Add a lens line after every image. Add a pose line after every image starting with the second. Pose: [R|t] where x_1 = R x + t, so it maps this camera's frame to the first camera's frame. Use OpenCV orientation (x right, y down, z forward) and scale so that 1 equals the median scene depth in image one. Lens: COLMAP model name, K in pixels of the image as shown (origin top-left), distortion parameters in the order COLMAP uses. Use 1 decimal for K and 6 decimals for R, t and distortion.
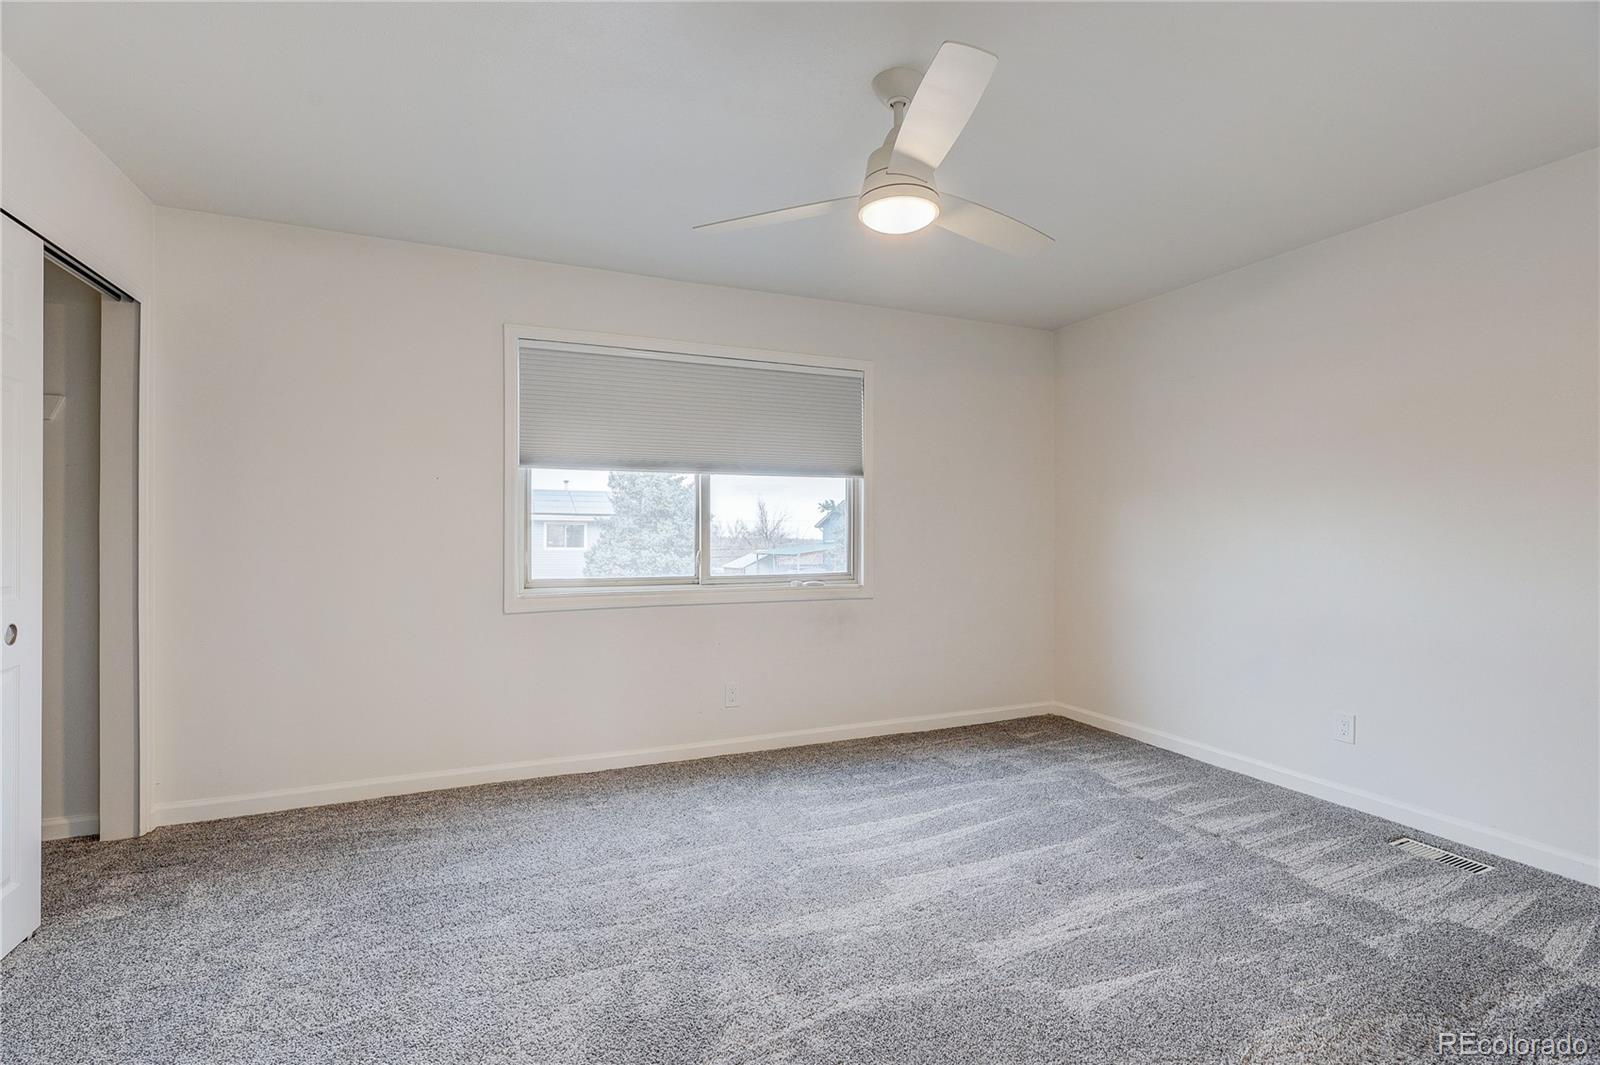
lens RADIAL K [[758.0, 0, 799.3], [0, 758.0, 528.0], [0, 0, 1]] dist [-0.000977, -0.000027]
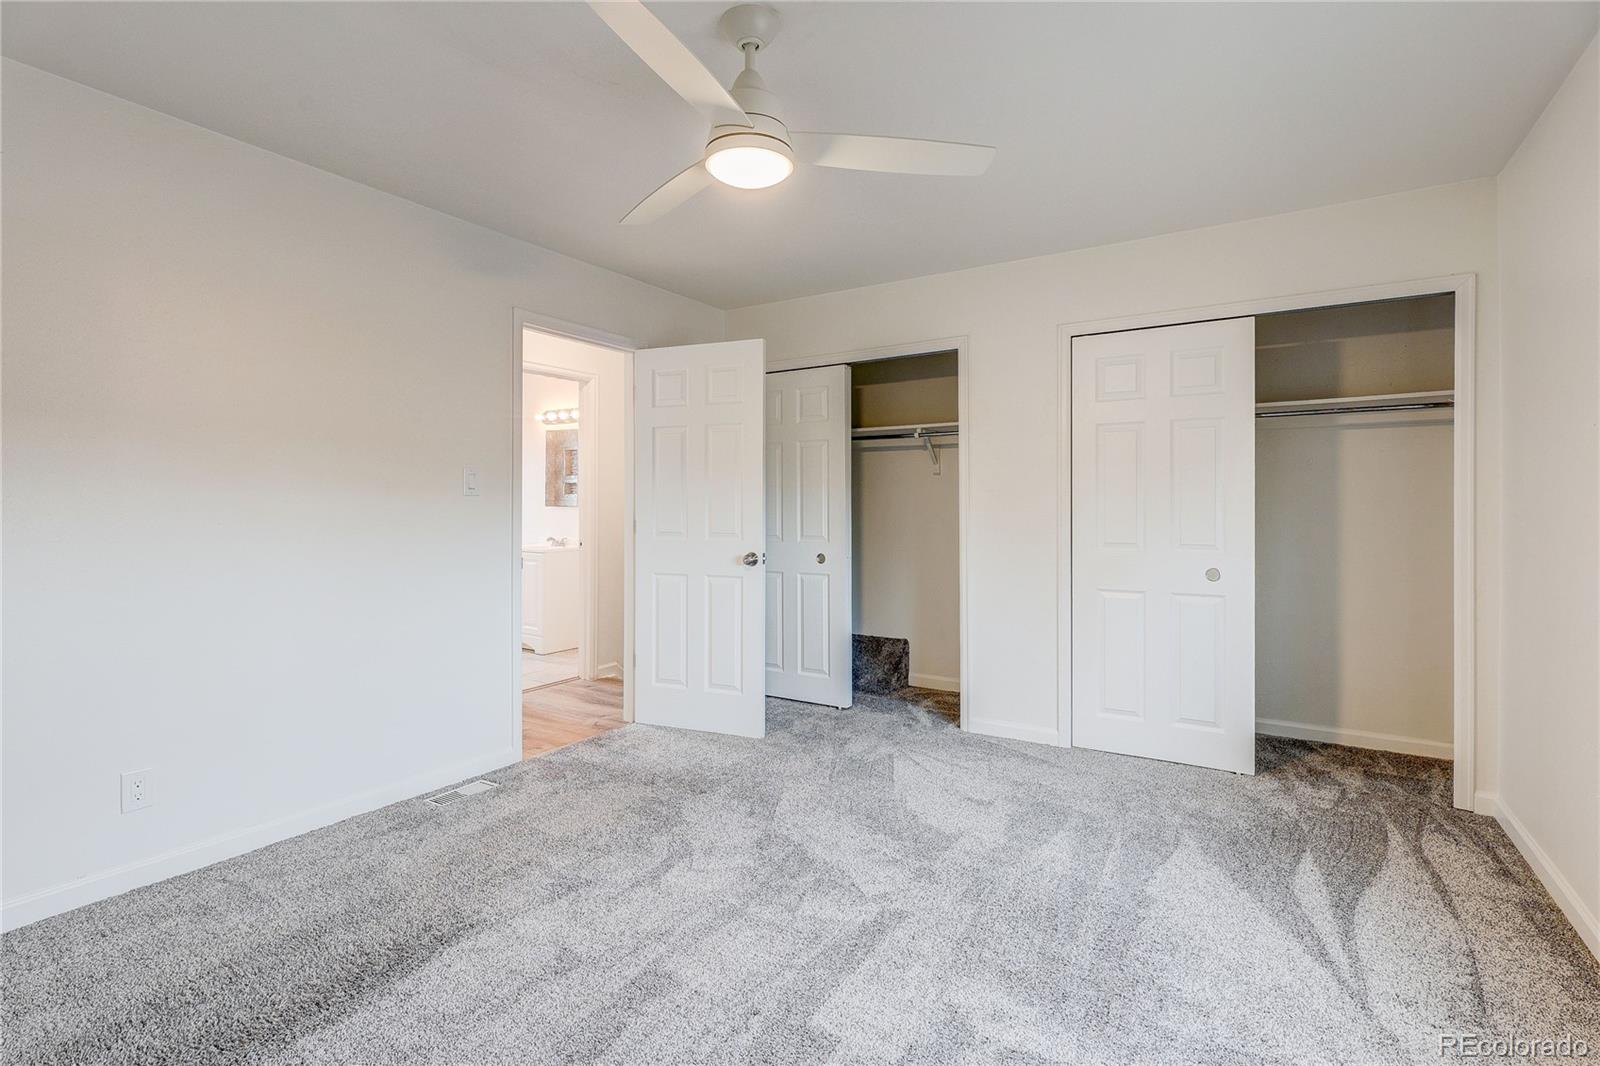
lens RADIAL K [[756.7, 0, 799.8], [0, 756.7, 505.7], [0, 0, 1]] dist [-0.004534, 0.000082]
pose [[-0.835098, -0.003351, -0.550090, 0.350547], [-0.000554, 0.999986, -0.005250, 0.002563], [0.550100, -0.004079, -0.835089, 1.086908]]
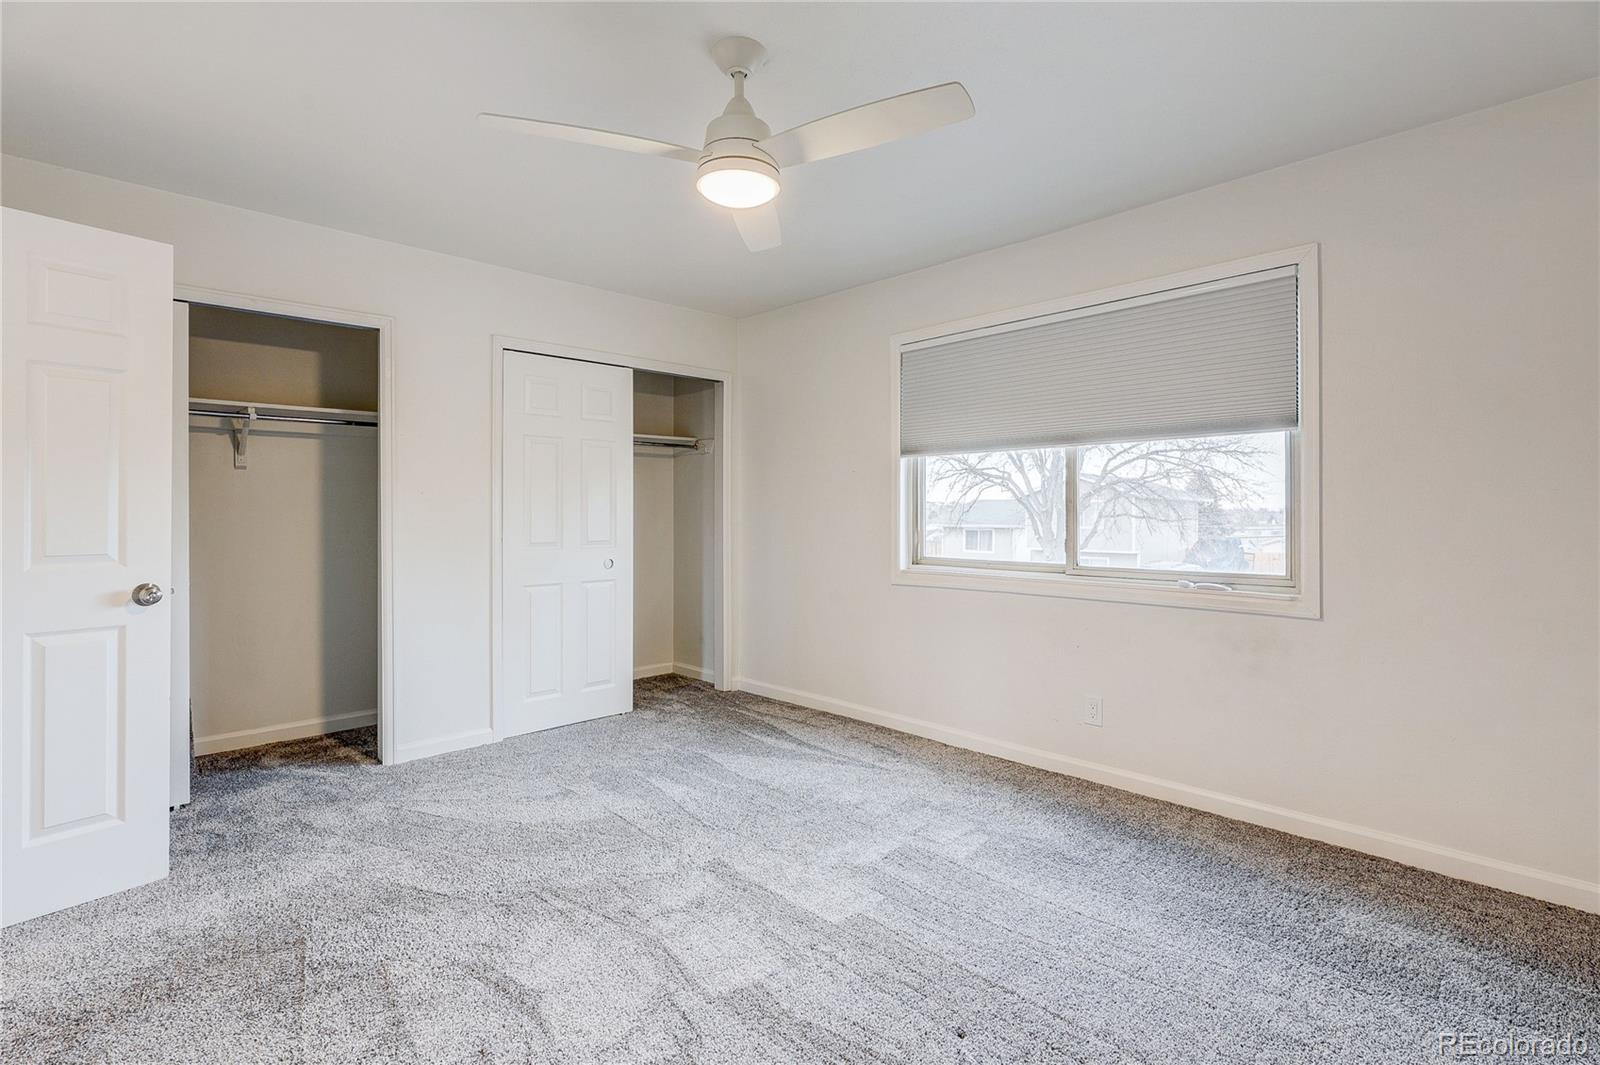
lens RADIAL K [[756.7, 0, 799.8], [0, 756.7, 505.2], [0, 0, 1]] dist [-0.004534, 0.000082]
pose [[0.342334, -0.010422, -0.939520, 0.638416], [0.002875, 0.999945, -0.010045, 0.003210], [0.939574, 0.000737, 0.342345, 0.453300]]
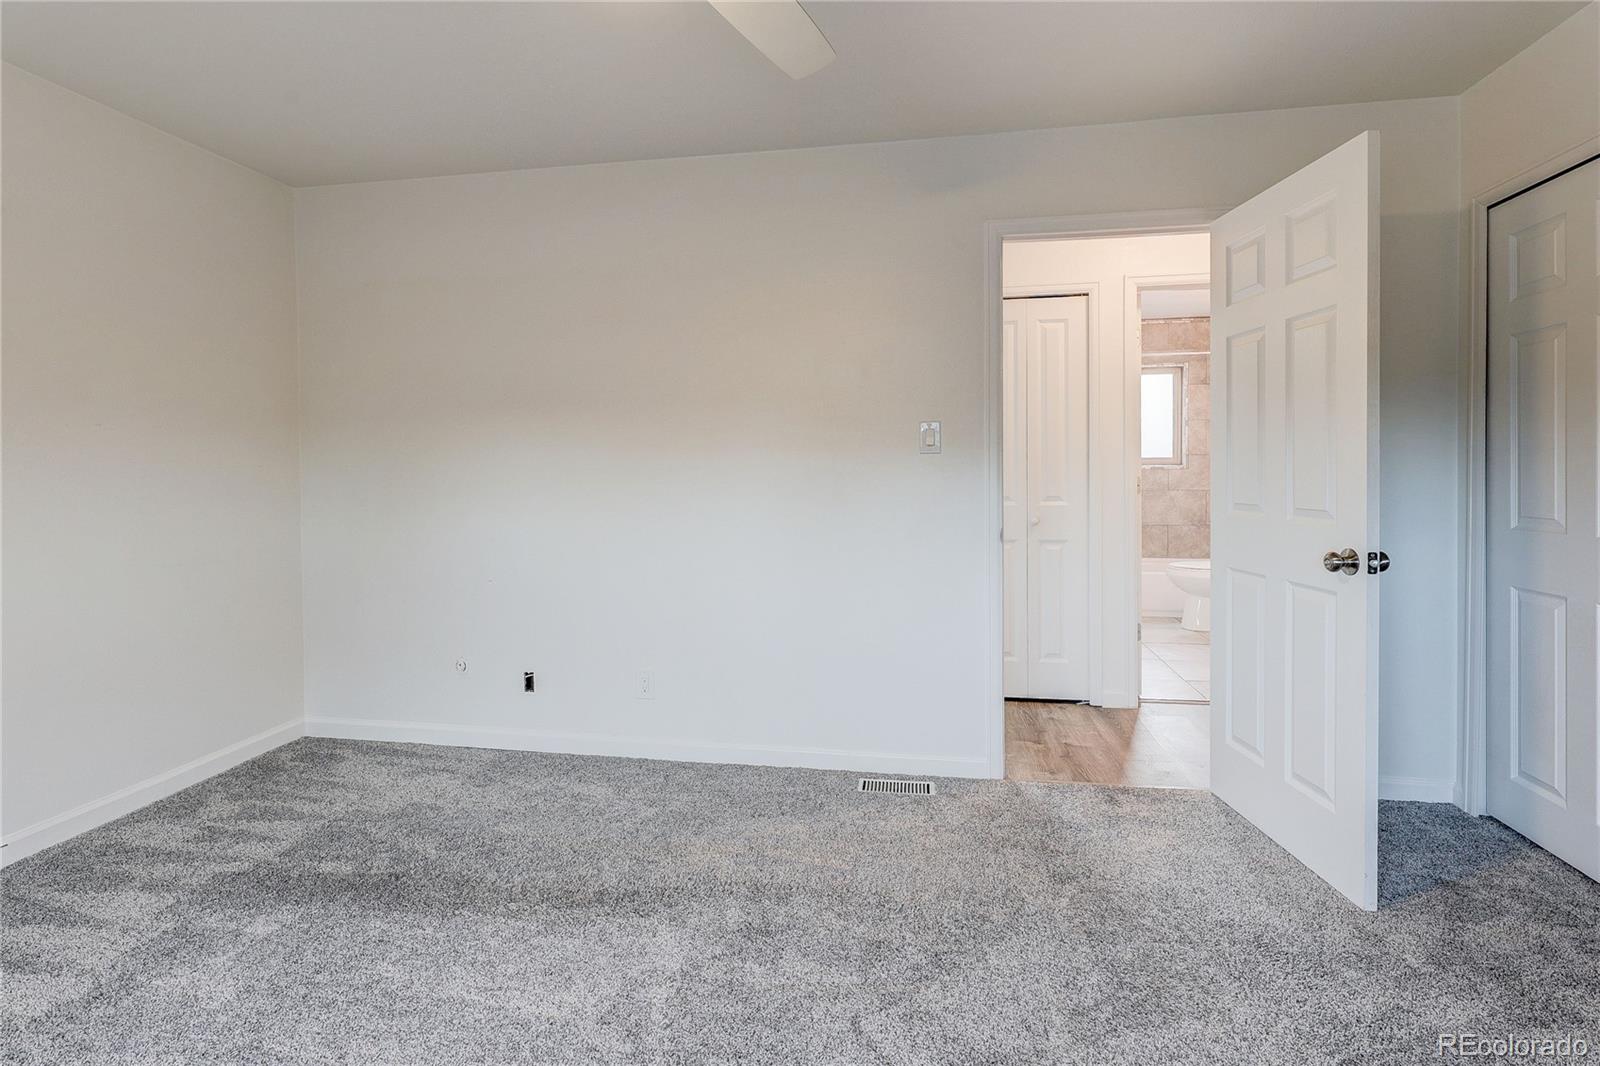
lens RADIAL K [[774.5, 0, 803.9], [0, 774.5, 475.9], [0, 0, 1]] dist [0.001152, 0.000609]
pose [[-0.833849, -0.001781, 0.551990, -0.171330], [0.002218, 0.999976, 0.006576, 0.004925], [-0.551989, 0.006707, -0.833825, 0.854093]]
